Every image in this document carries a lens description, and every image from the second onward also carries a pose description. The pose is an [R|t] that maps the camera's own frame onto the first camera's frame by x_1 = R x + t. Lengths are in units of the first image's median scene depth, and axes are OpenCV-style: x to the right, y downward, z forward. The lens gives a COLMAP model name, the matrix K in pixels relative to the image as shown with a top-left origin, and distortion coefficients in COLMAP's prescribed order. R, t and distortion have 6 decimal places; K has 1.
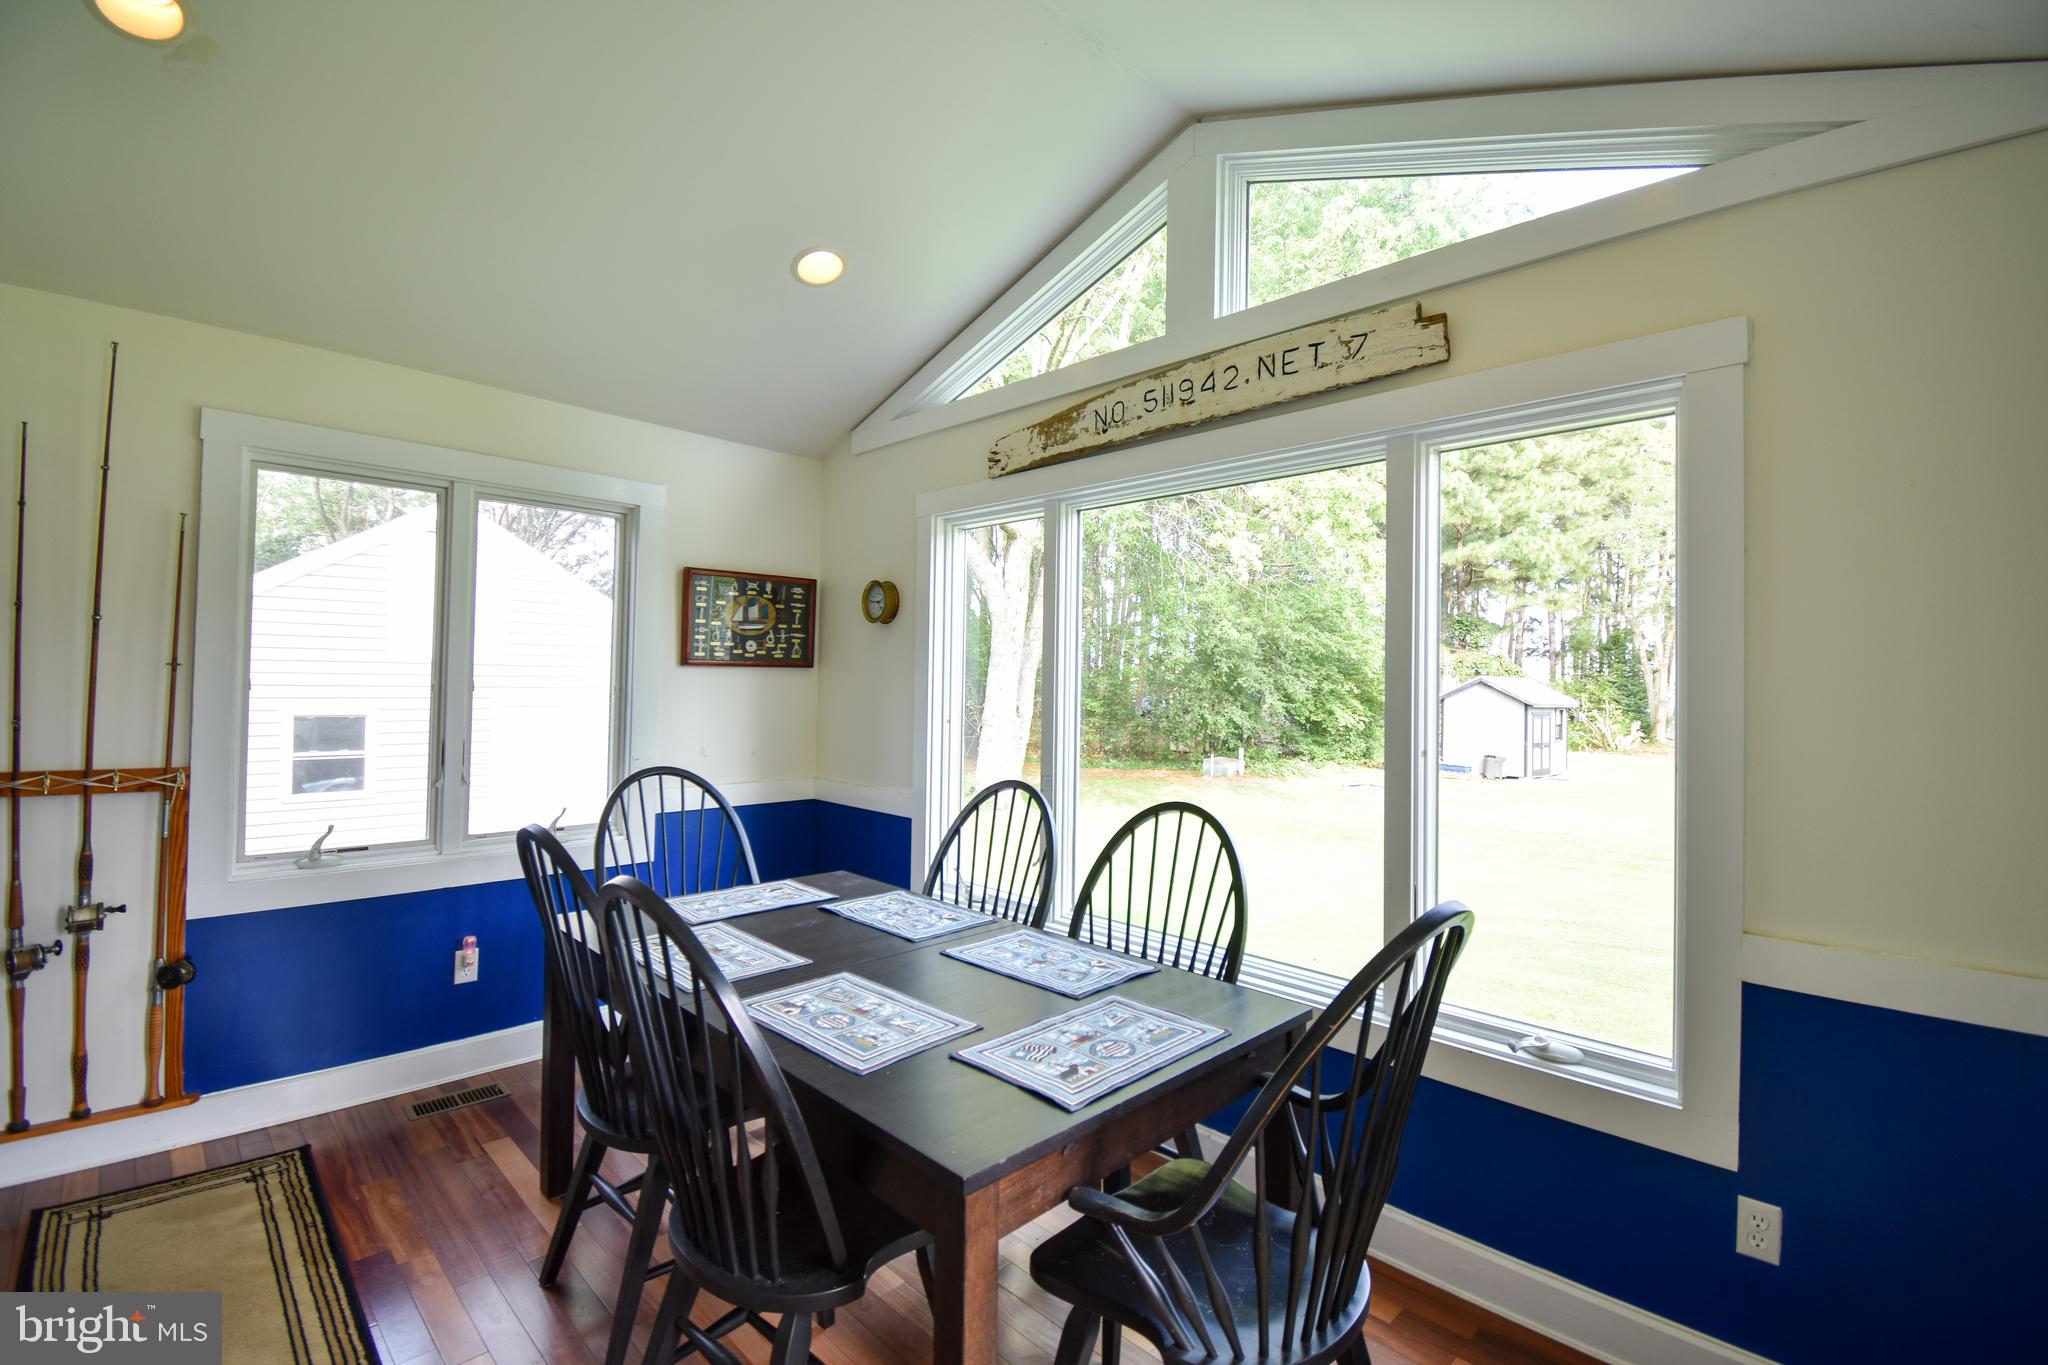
lens RADIAL K [[903.8, 0, 1031.8], [0, 903.8, 667.1], [0, 0, 1]] dist [0.025980, -0.029109]
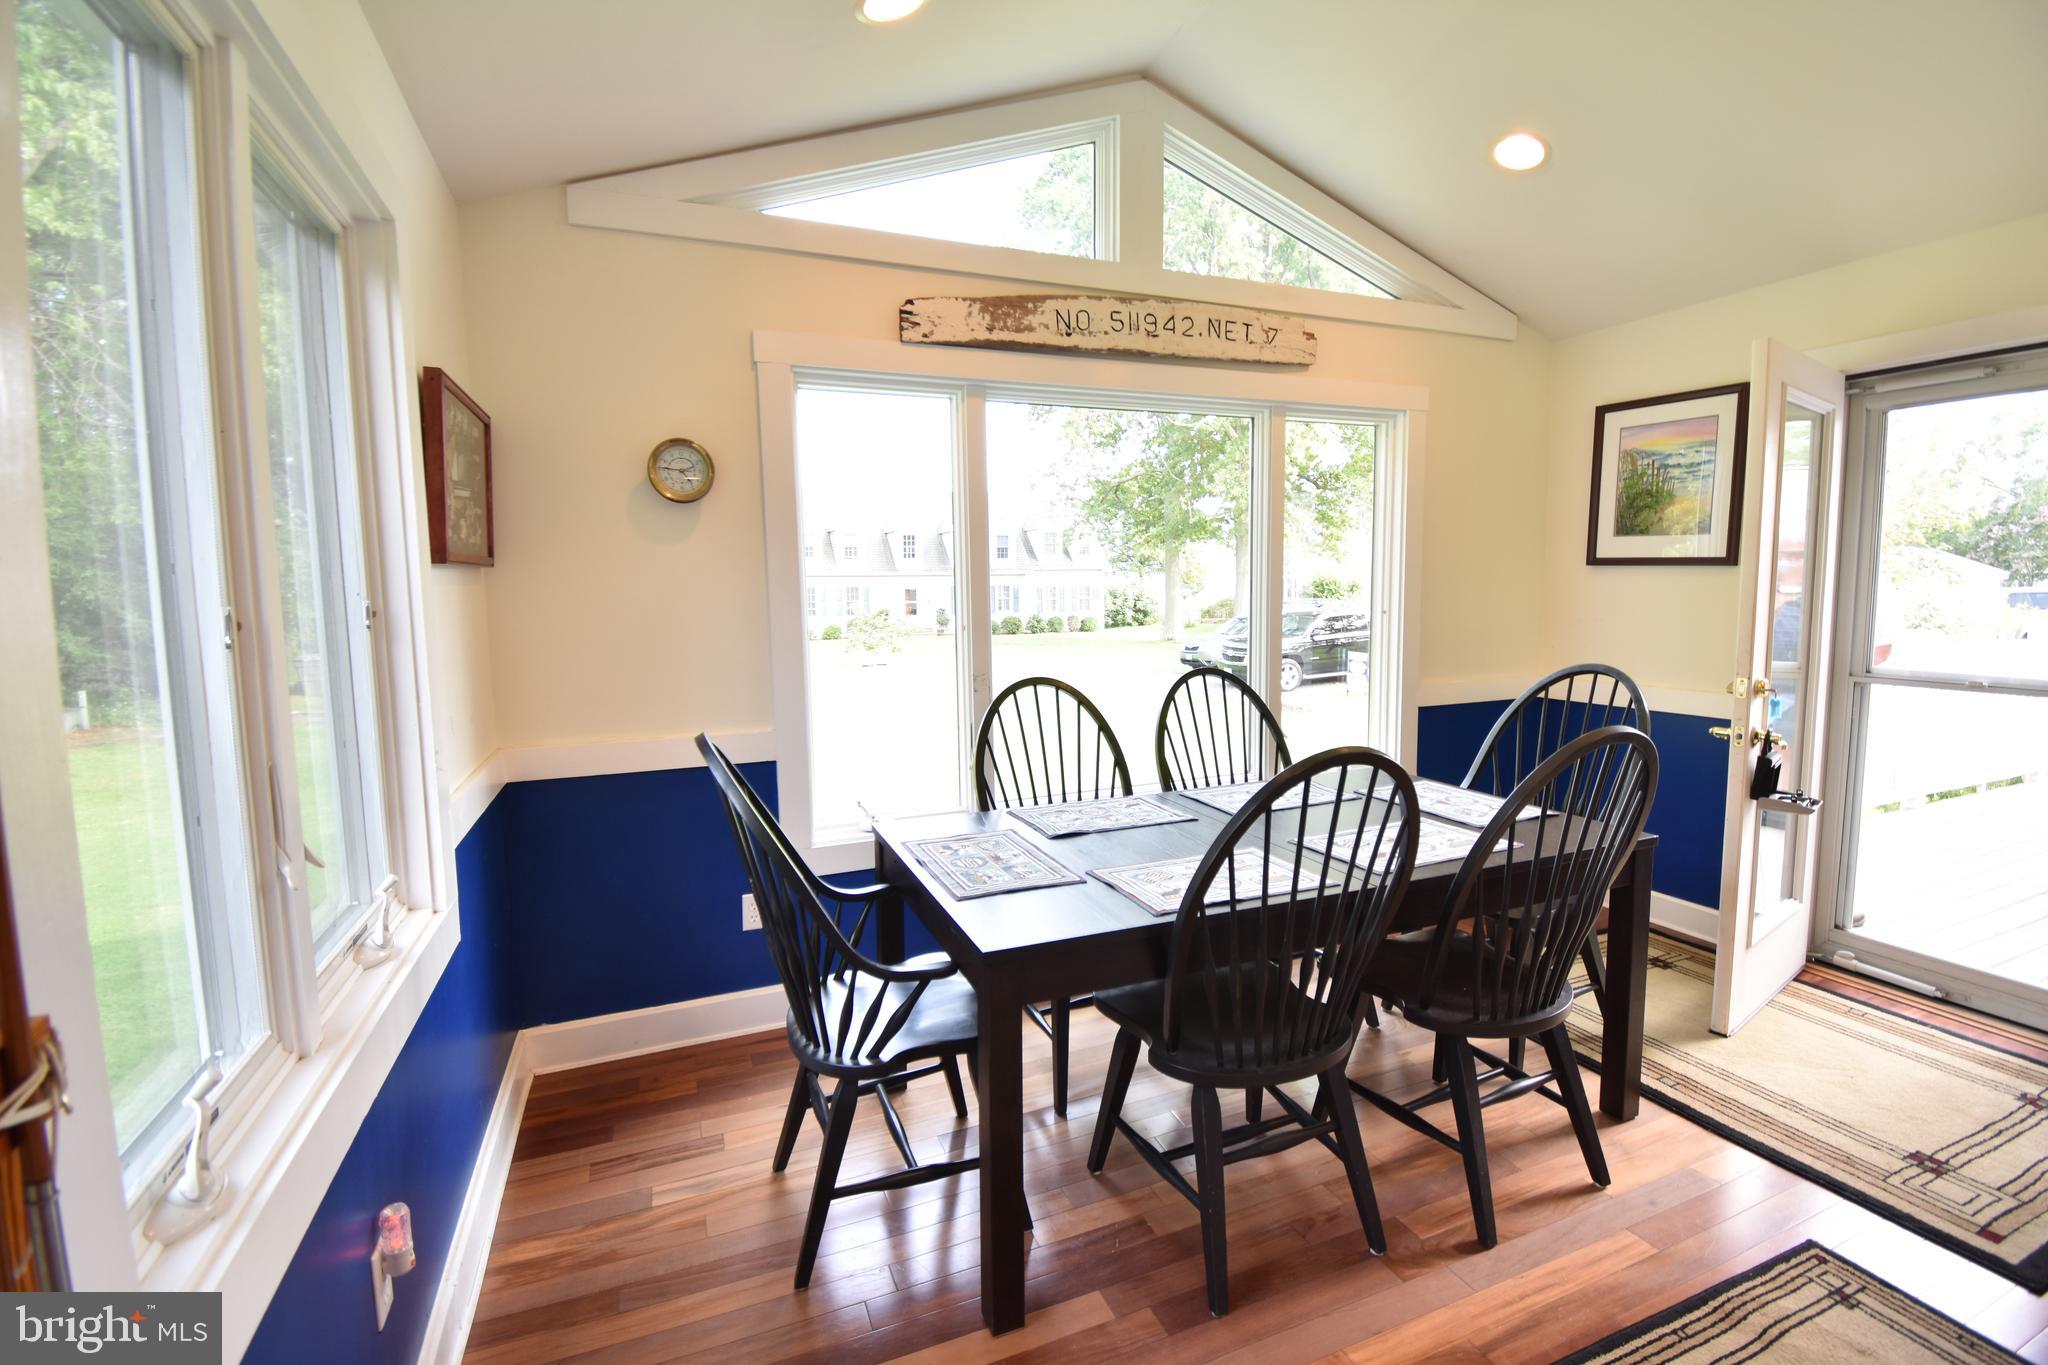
lens RADIAL K [[903.8, 0, 1031.8], [0, 903.8, 667.1], [0, 0, 1]] dist [0.025980, -0.029109]
pose [[0.386451, -0.107076, 0.916073, -0.929189], [0.006964, 0.993548, 0.113194, -0.000285], [-0.922284, -0.037364, 0.384703, 0.627910]]
